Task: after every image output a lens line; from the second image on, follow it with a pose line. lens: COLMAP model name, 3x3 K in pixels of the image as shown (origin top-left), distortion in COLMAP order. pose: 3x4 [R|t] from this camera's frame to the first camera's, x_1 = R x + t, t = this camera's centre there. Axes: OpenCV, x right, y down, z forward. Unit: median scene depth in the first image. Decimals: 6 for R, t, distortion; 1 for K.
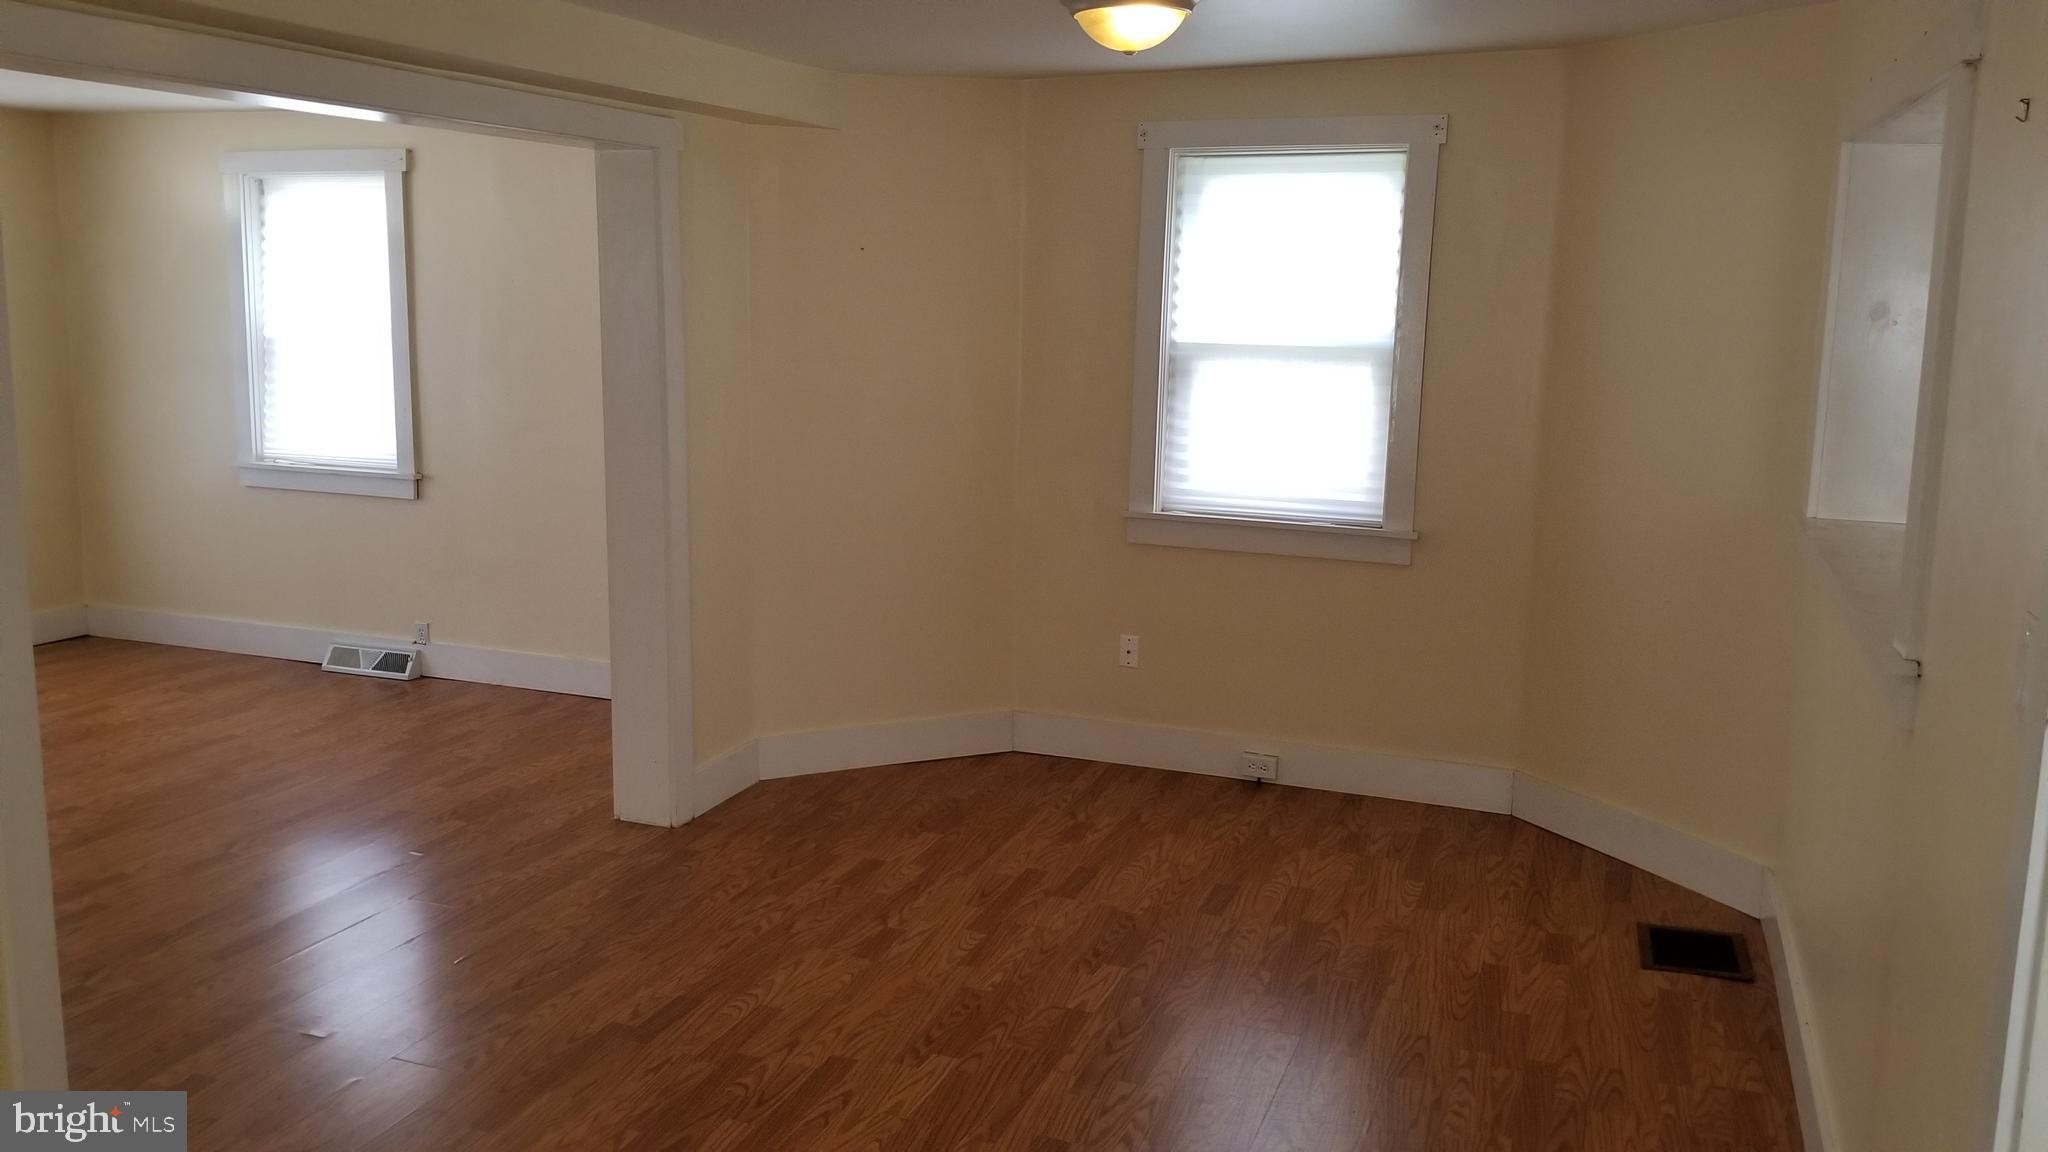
lens RADIAL K [[1606.5, 0, 999.4], [0, 1606.5, 528.6], [0, 0, 1]] dist [0.083562, -0.129371]
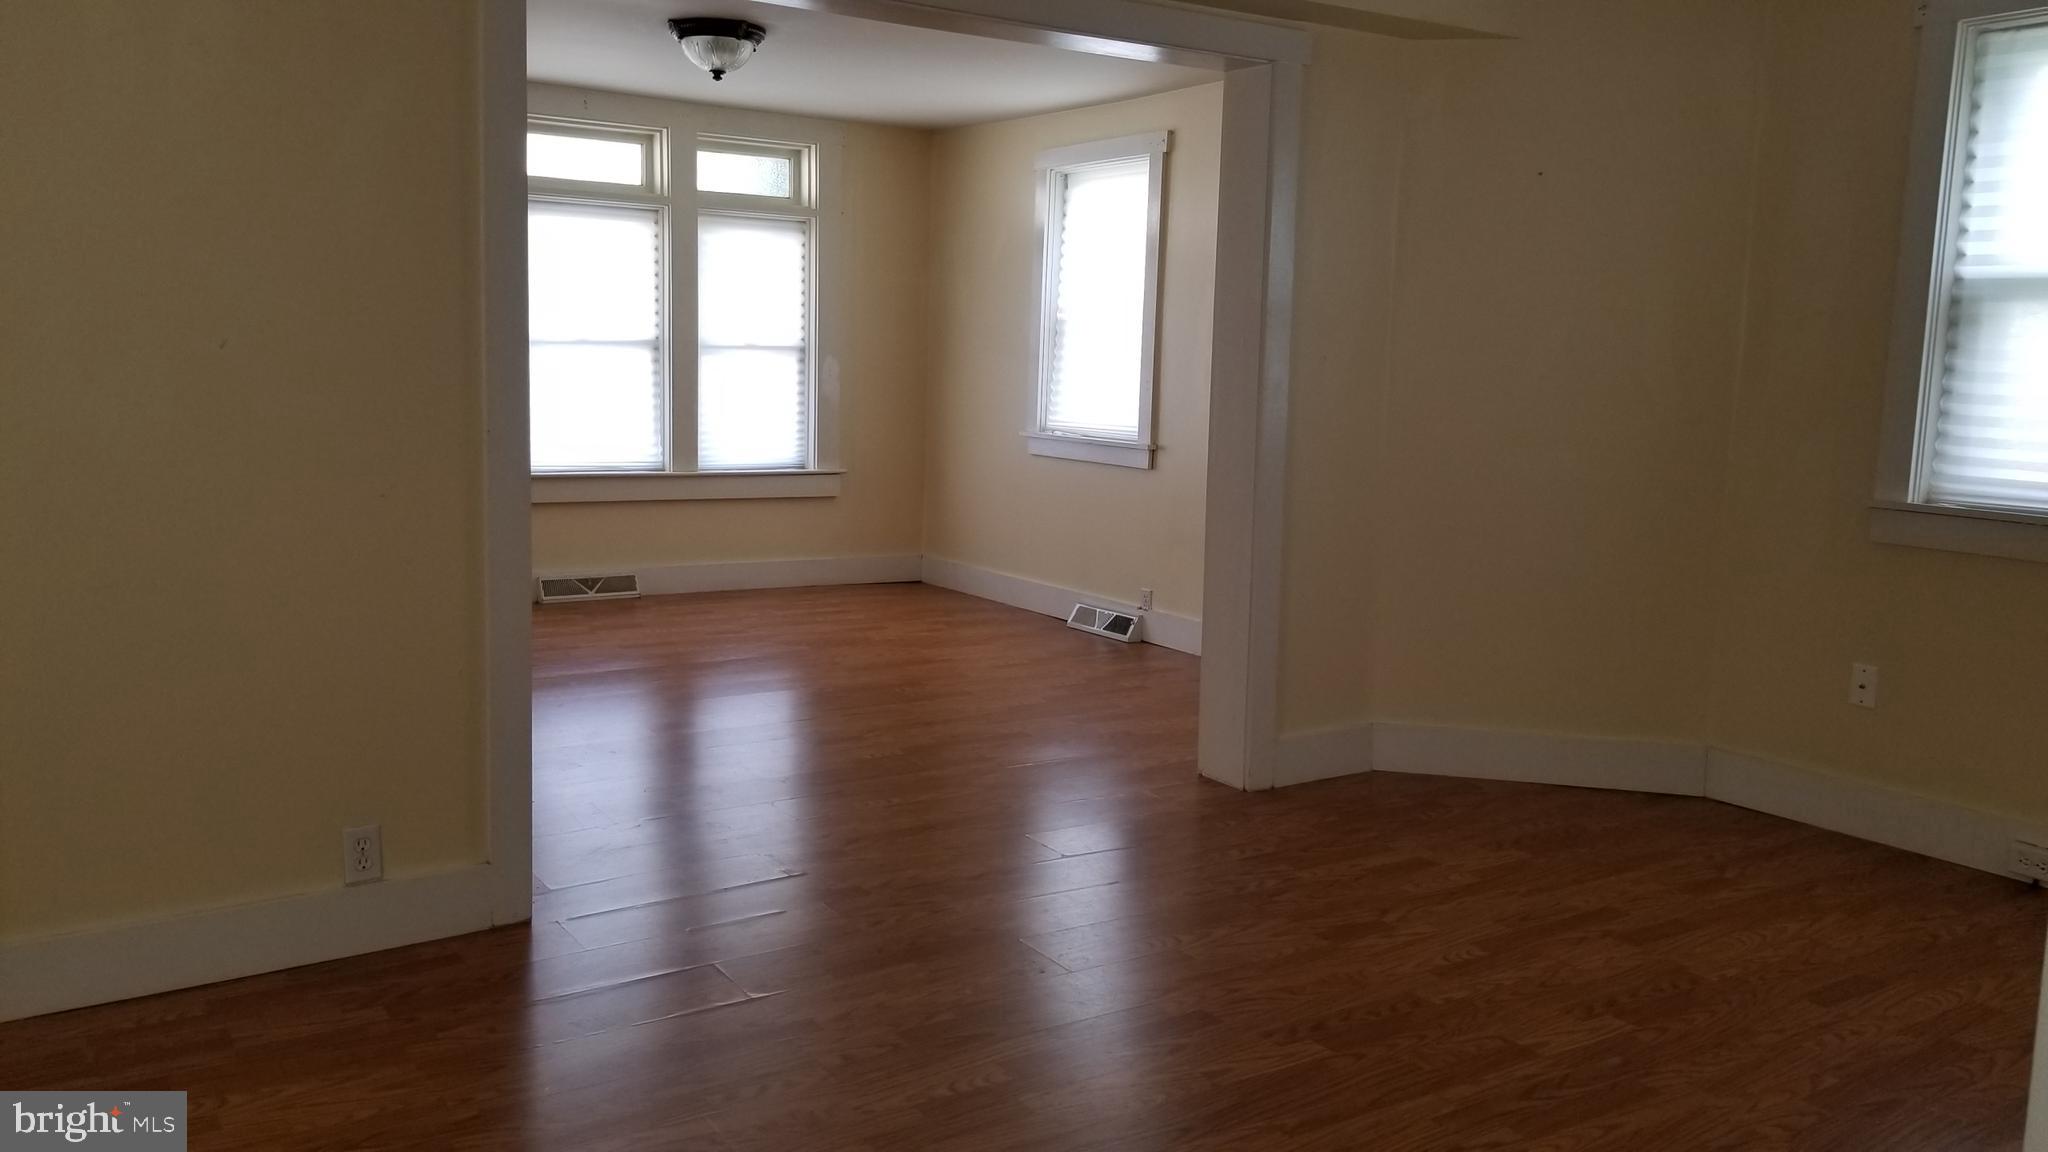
lens RADIAL K [[1606.5, 0, 999.4], [0, 1606.5, 528.6], [0, 0, 1]] dist [0.083562, -0.129371]
pose [[0.808117, 0.072189, -0.584581, 0.195927], [-0.105991, 0.994083, -0.023763, 0.064358], [0.579407, 0.081163, 0.810987, 0.133752]]
